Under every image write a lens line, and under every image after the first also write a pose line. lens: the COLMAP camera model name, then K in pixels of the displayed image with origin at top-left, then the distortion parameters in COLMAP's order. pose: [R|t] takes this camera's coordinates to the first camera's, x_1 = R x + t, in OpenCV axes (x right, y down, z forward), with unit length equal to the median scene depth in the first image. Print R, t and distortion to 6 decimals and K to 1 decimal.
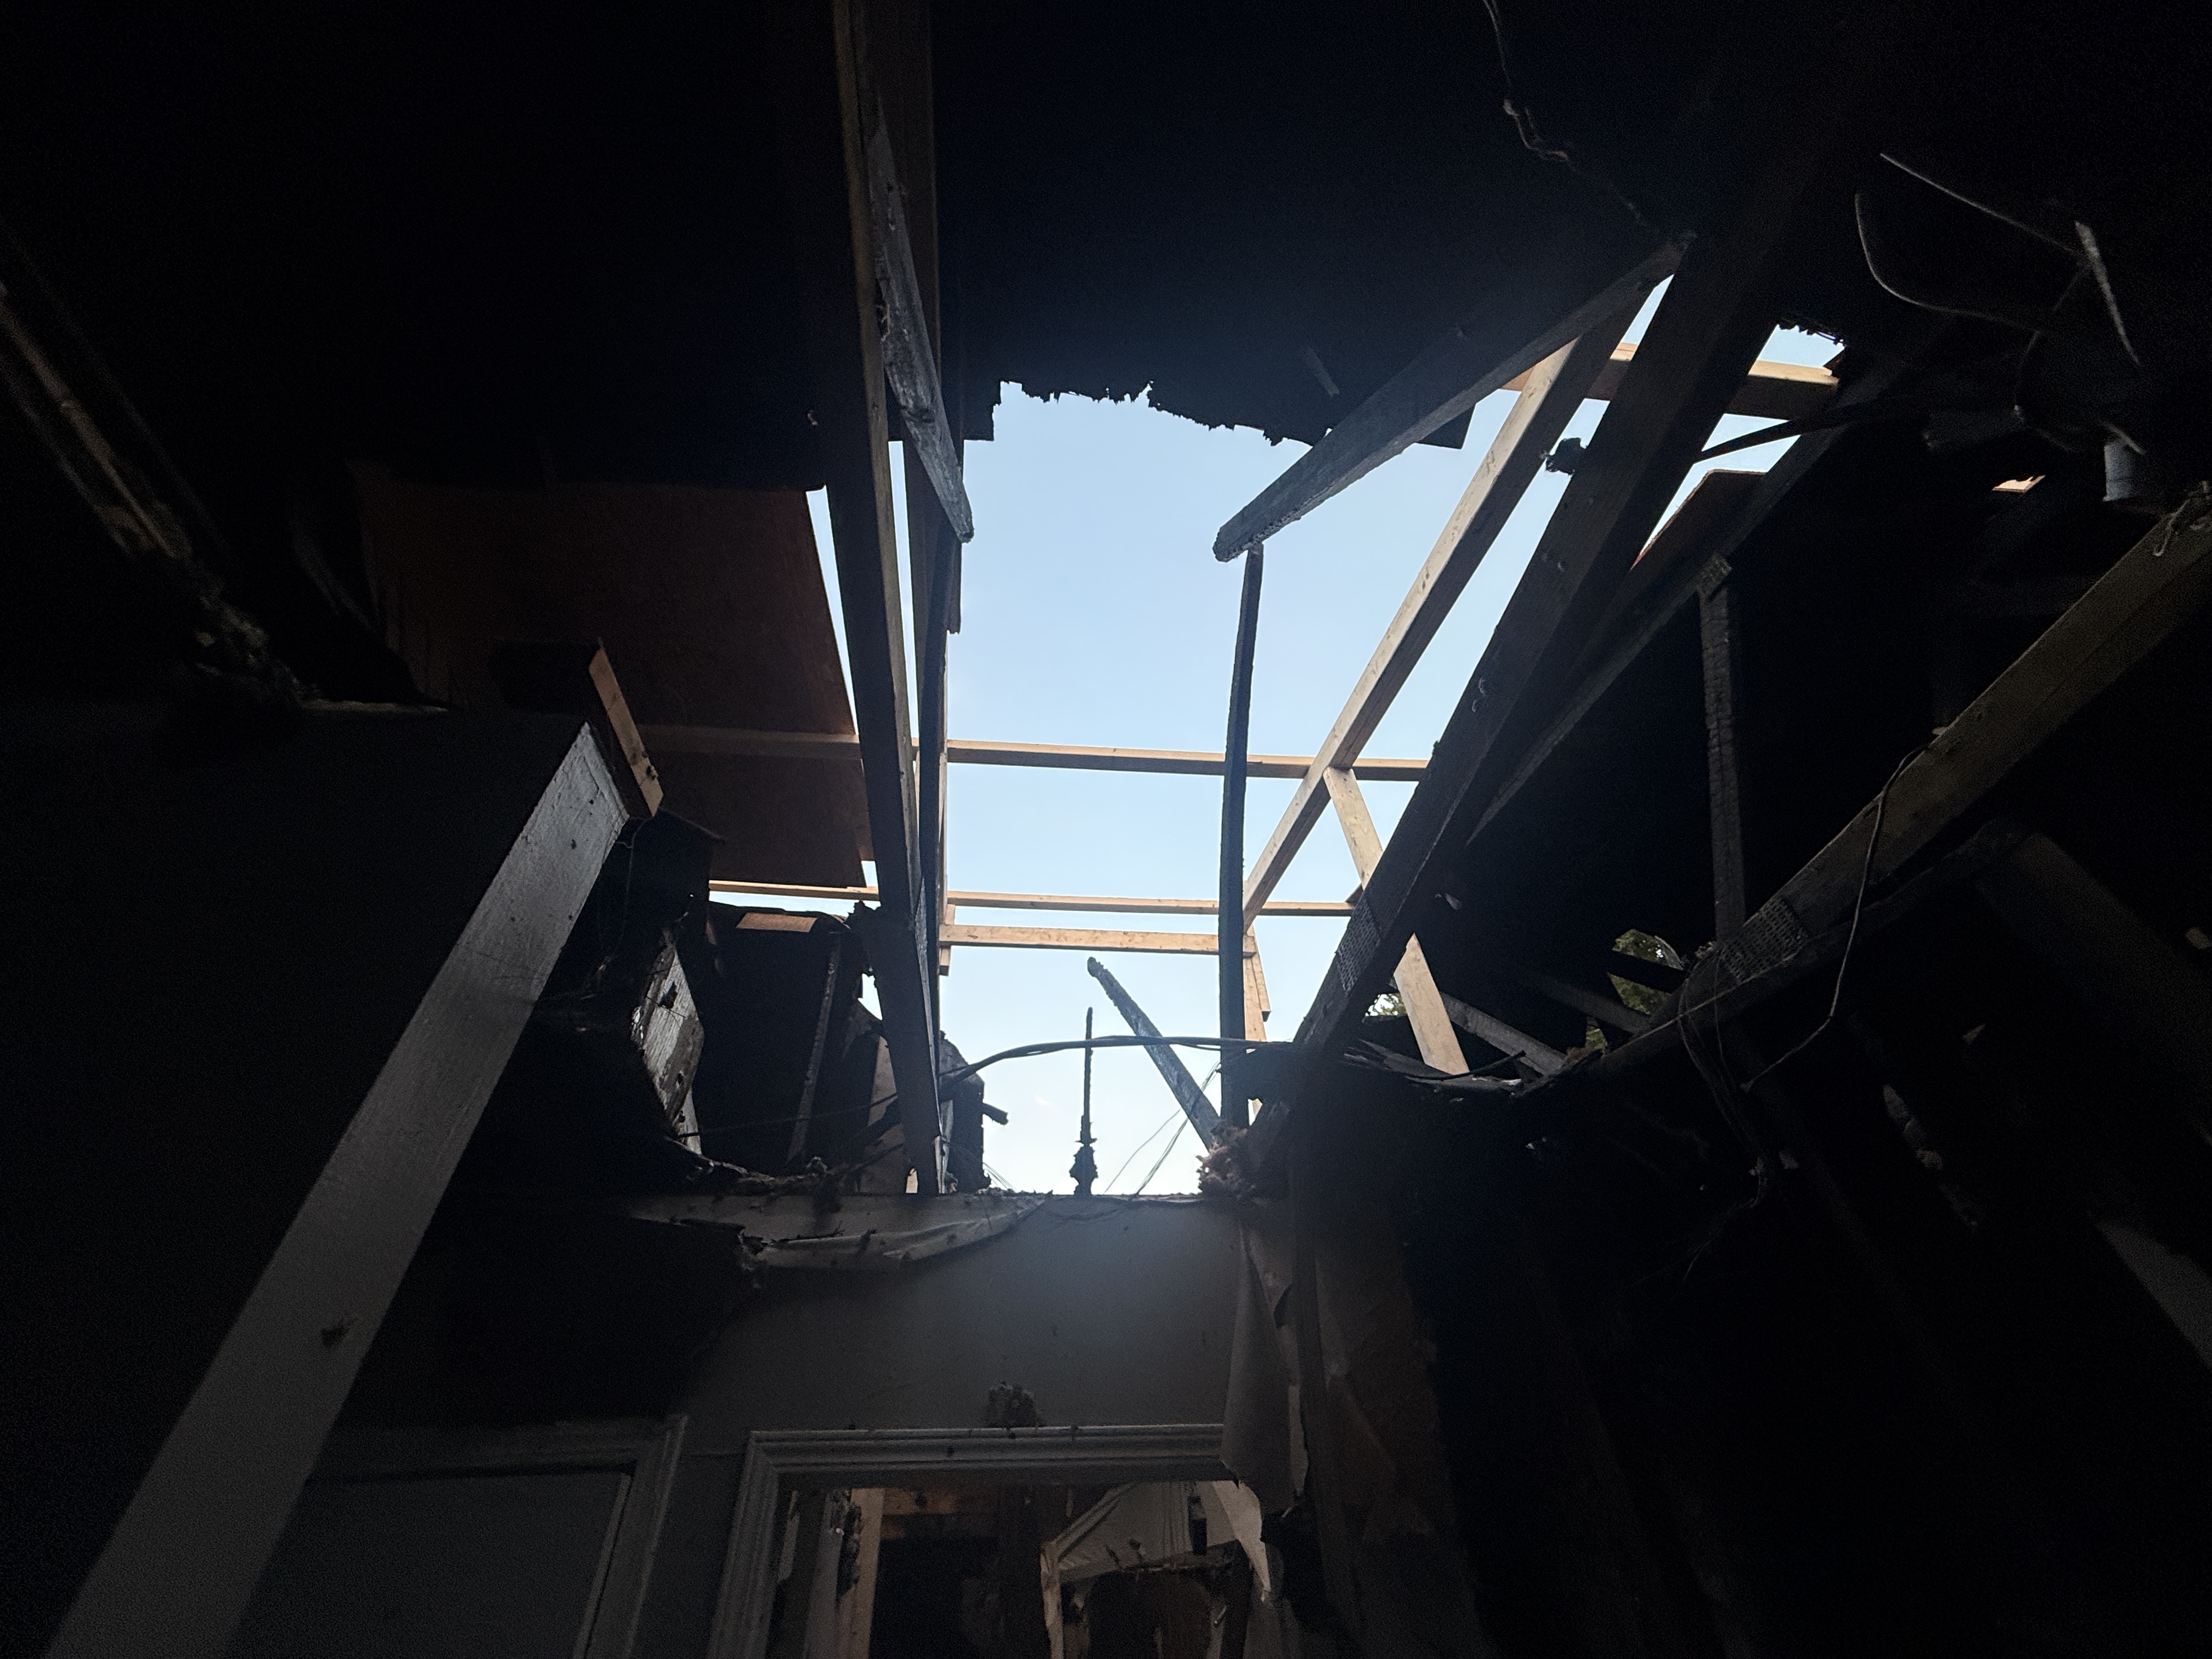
lens RADIAL K [[887.6, 0, 1106.0], [0, 887.6, 829.5], [0, 0, 1]] dist [0.002207, 0.000273]
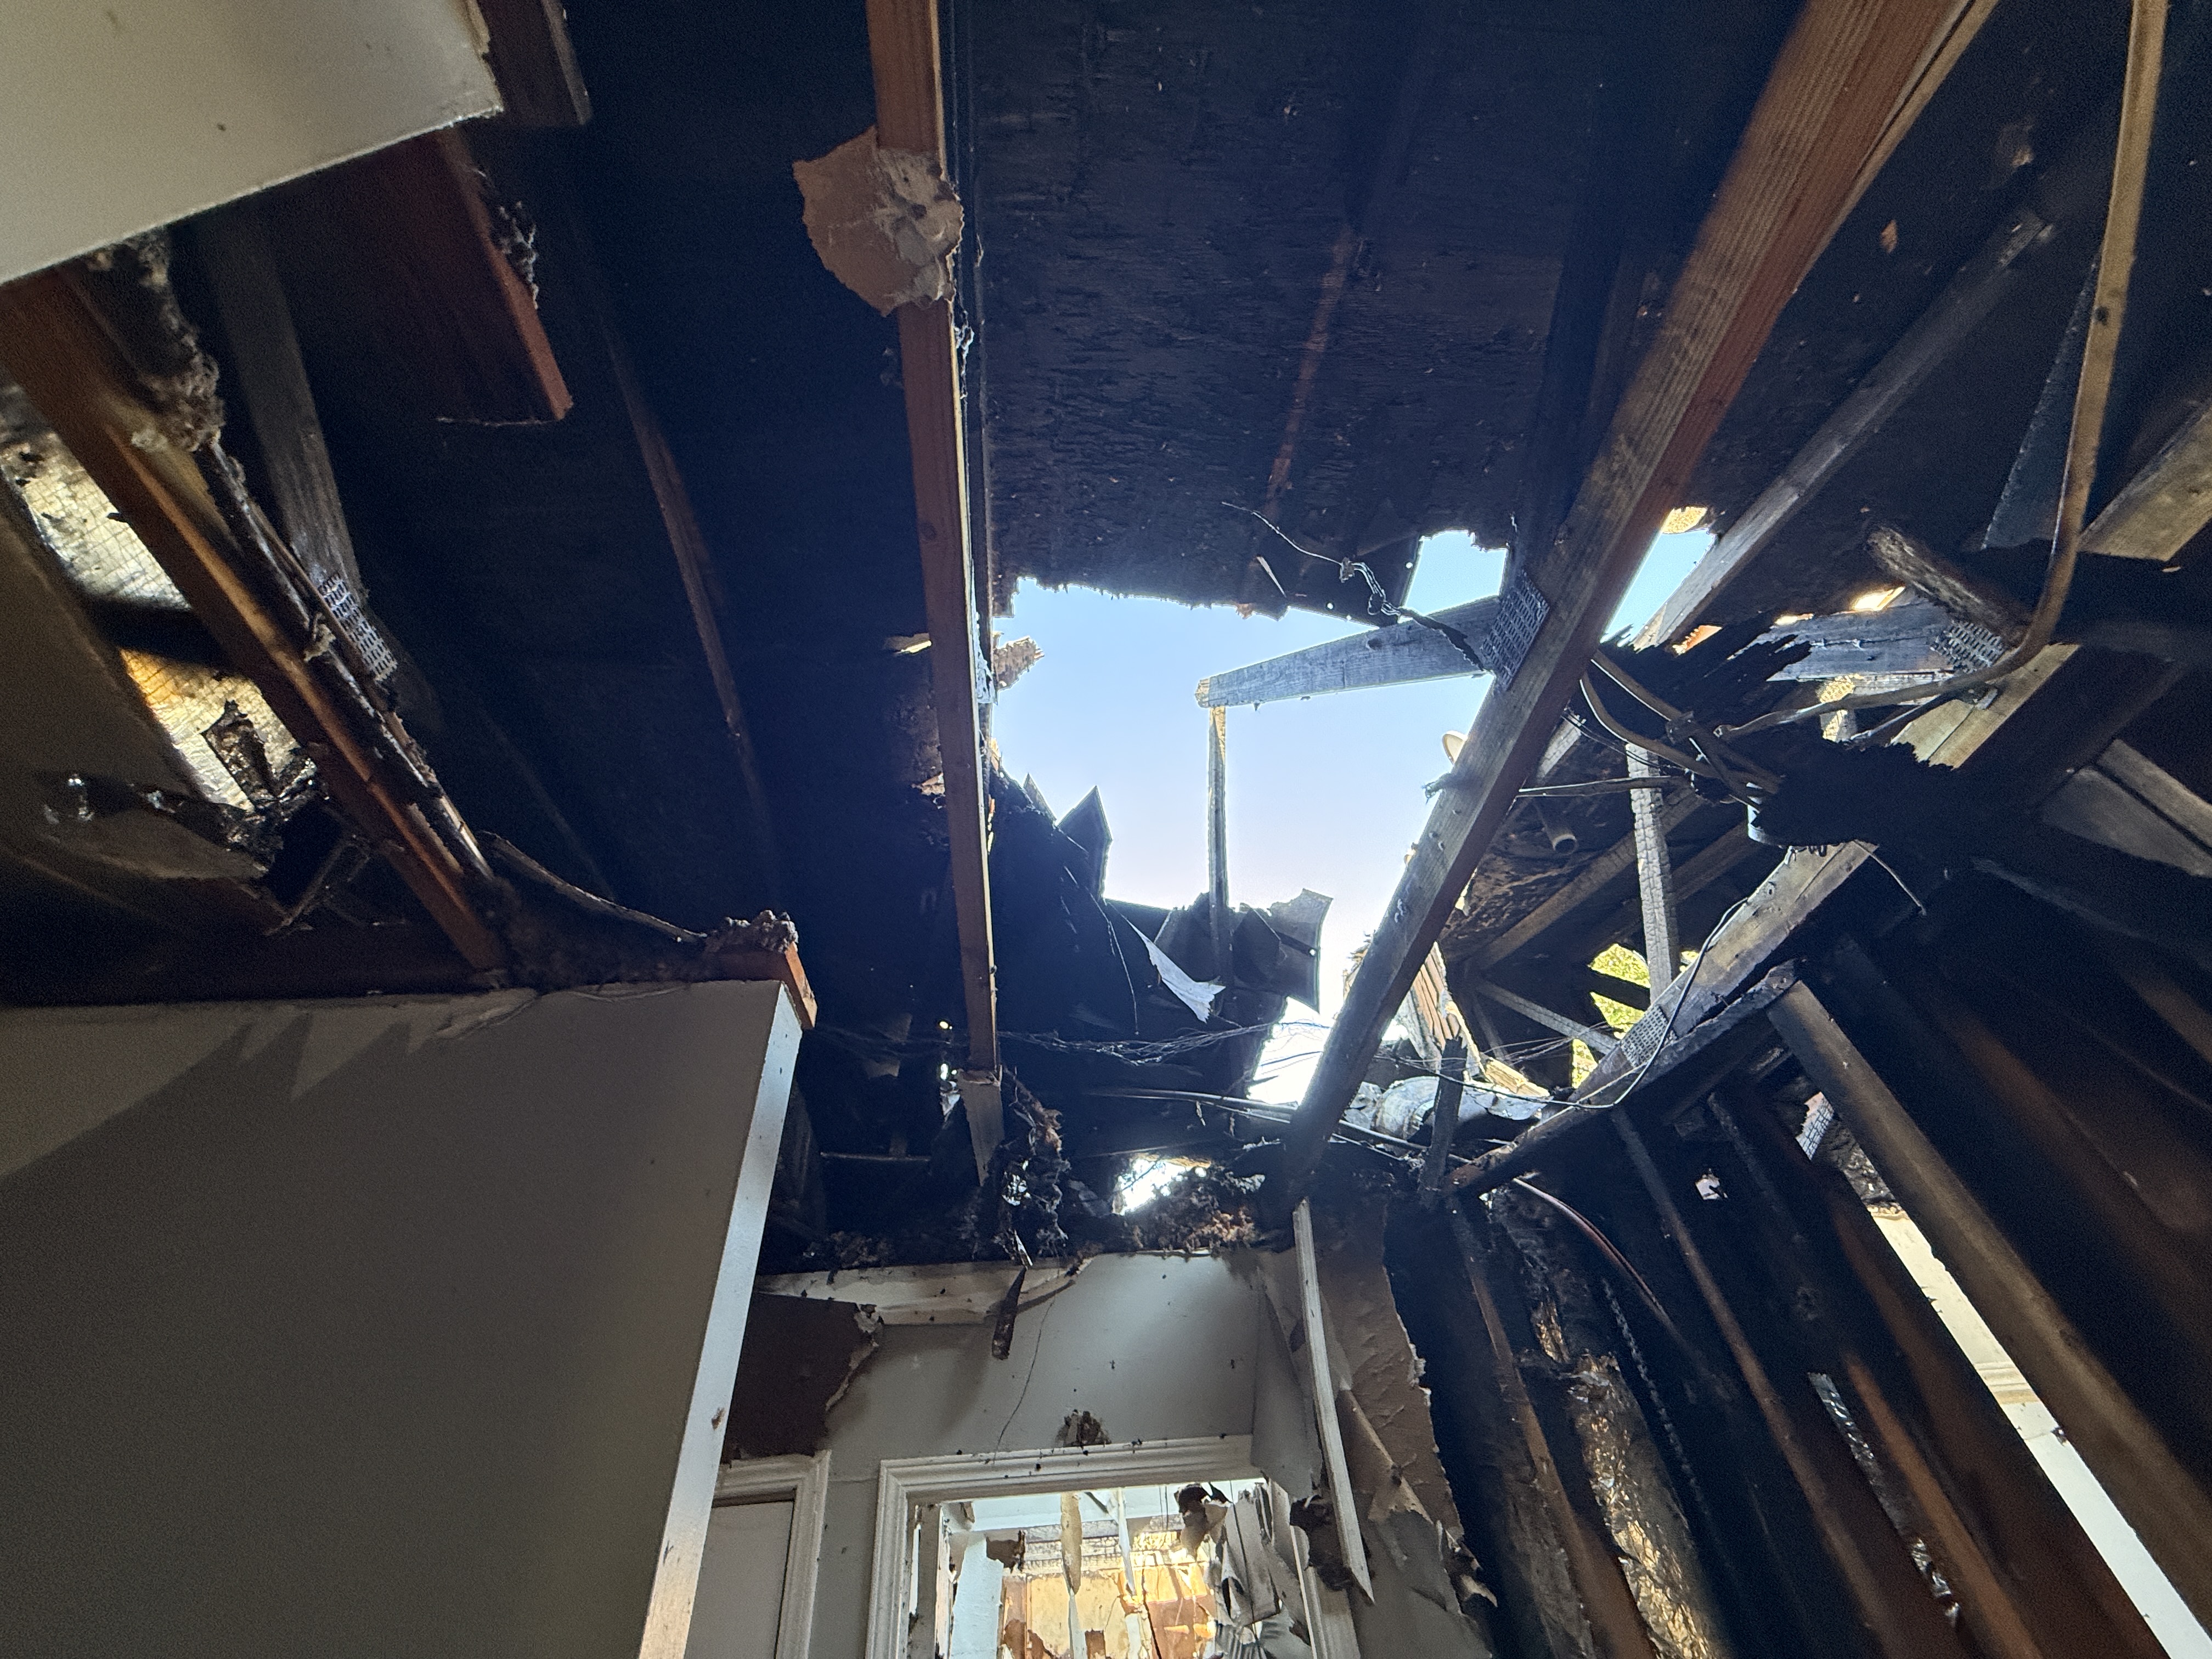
lens RADIAL K [[888.9, 0, 1103.2], [0, 888.9, 821.3], [0, 0, 1]] dist [-0.001353, -0.000171]
pose [[0.998105, -0.060654, -0.010411, -0.011048], [0.060593, 0.998144, -0.006050, -0.156531], [0.010759, 0.005408, 0.999927, -0.204402]]
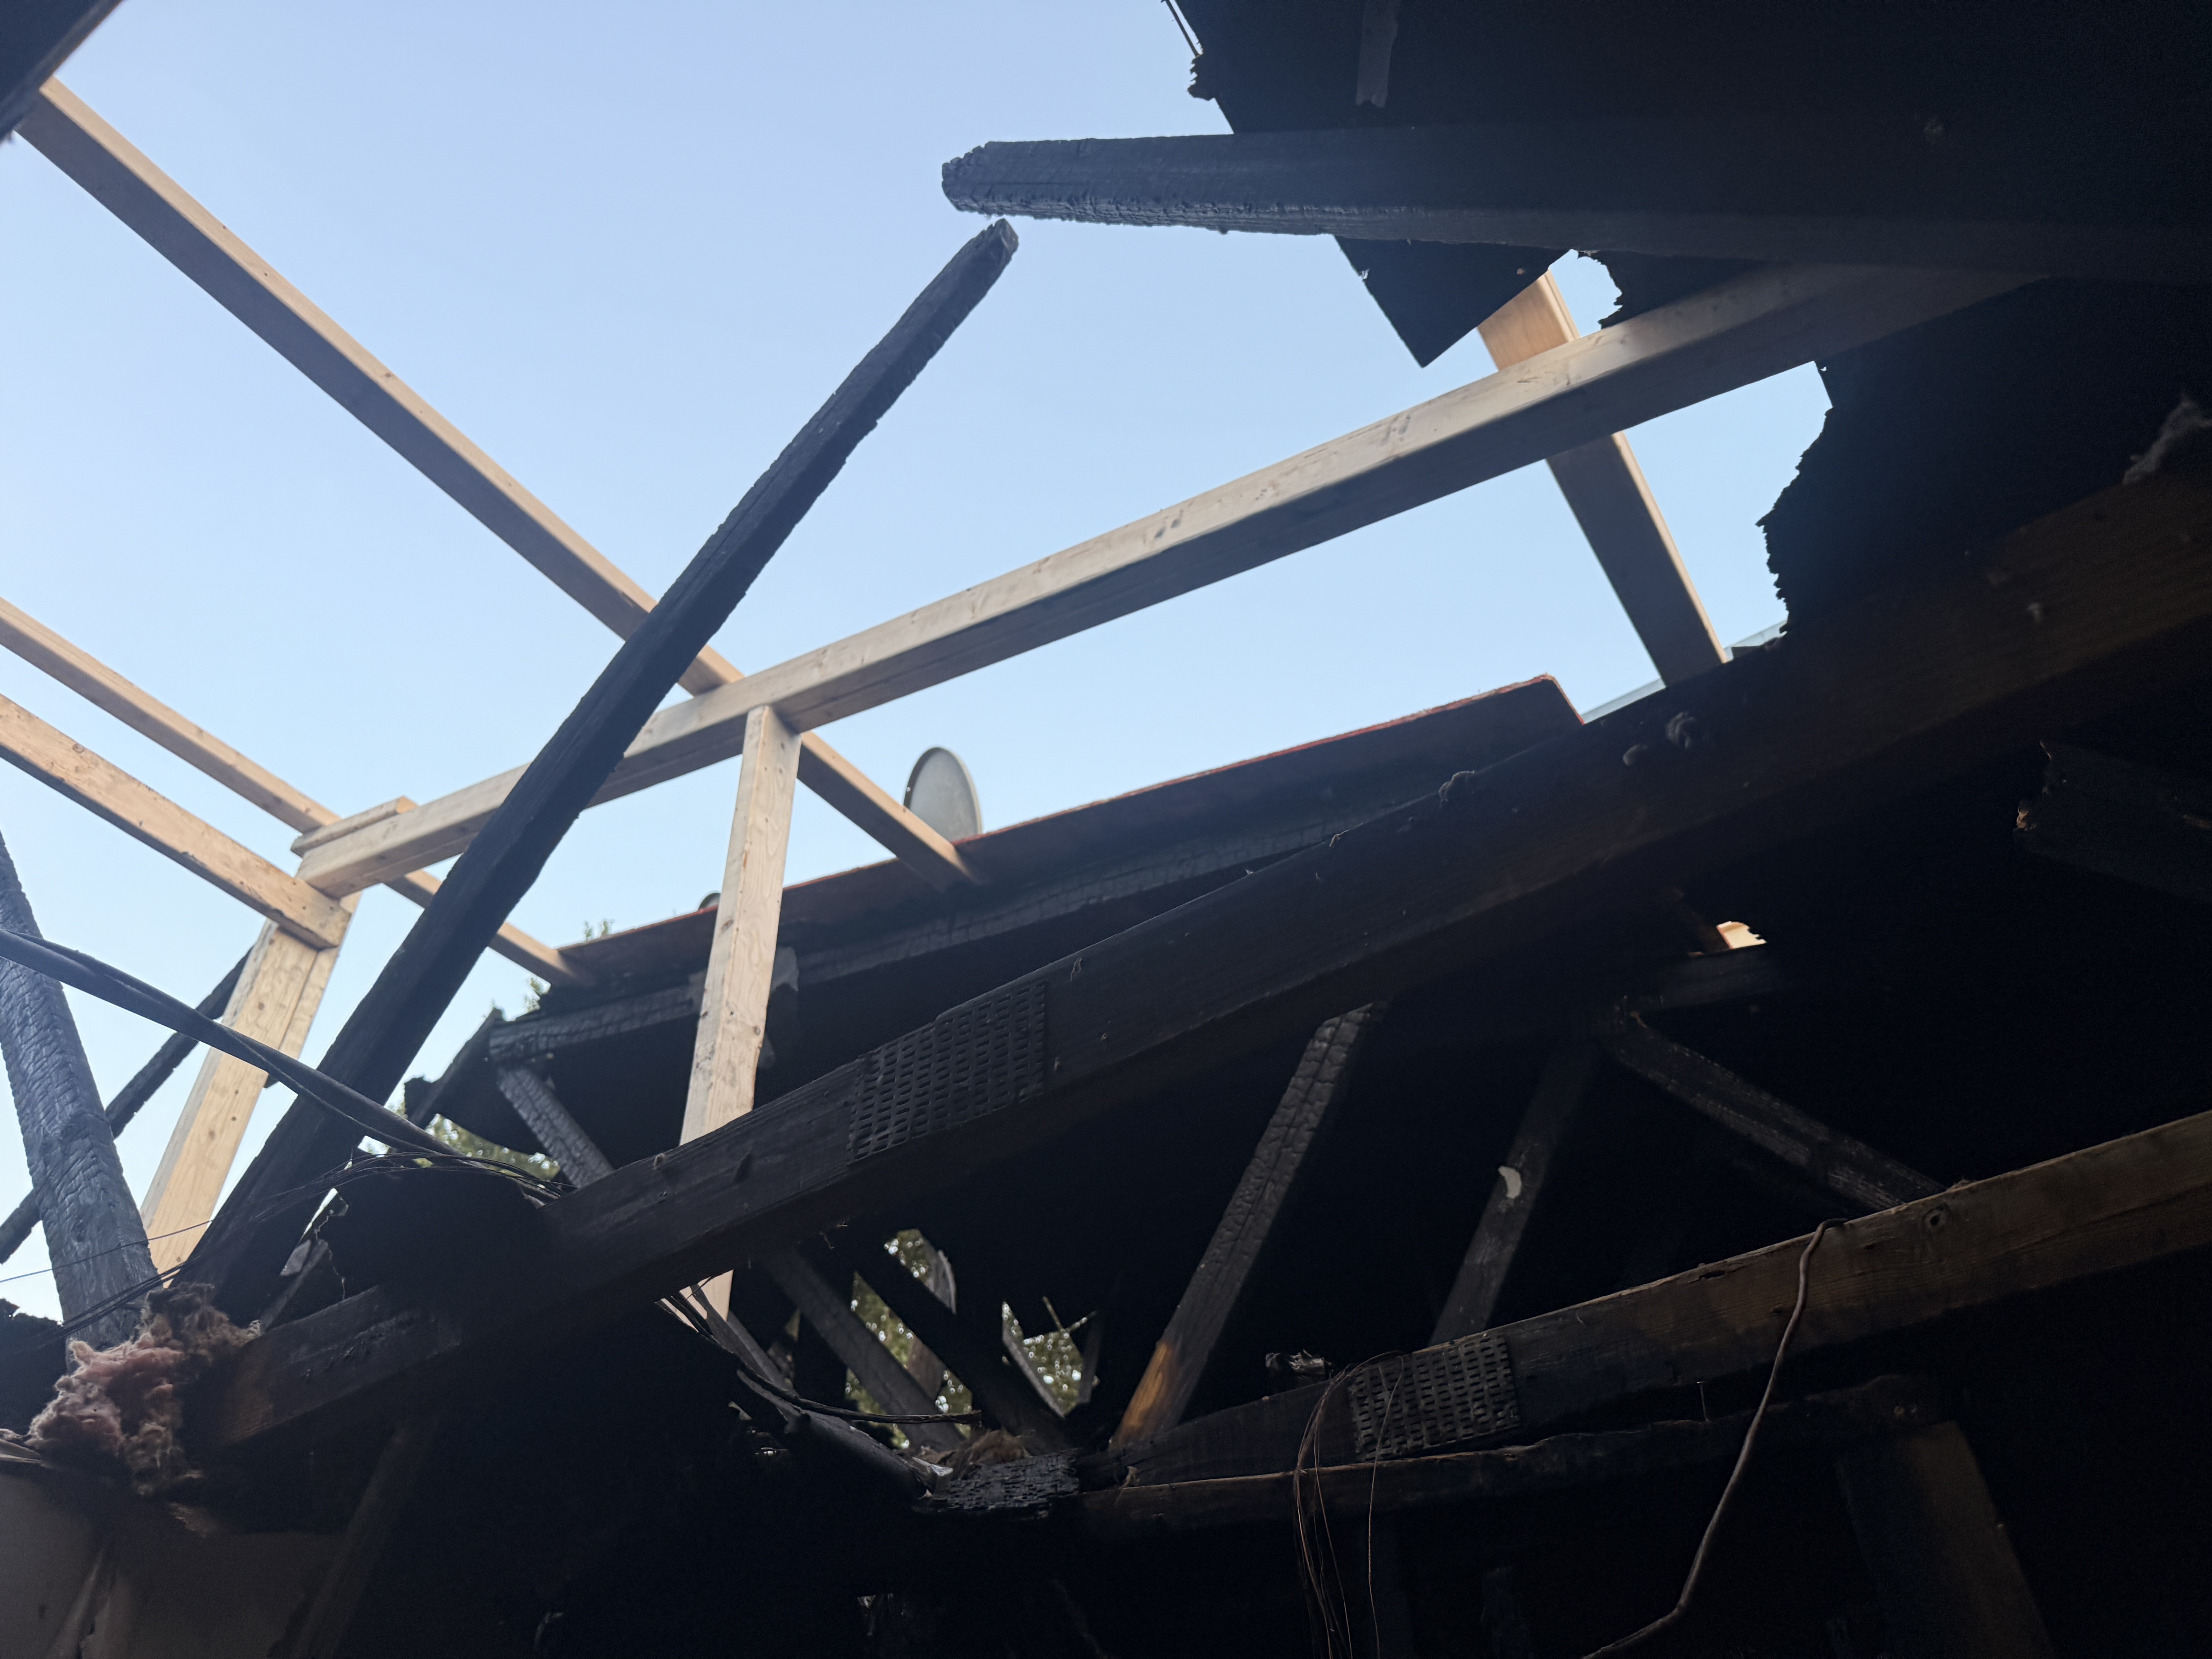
lens RADIAL K [[1526.8, 0, 1108.4], [0, 1526.8, 836.6], [0, 0, 1]] dist [0.131957, -0.162967]
pose [[0.648229, 0.542893, 0.533915, -0.068292], [-0.522749, 0.827131, -0.206368, 0.100005], [-0.553654, -0.145330, 0.819968, 0.254228]]
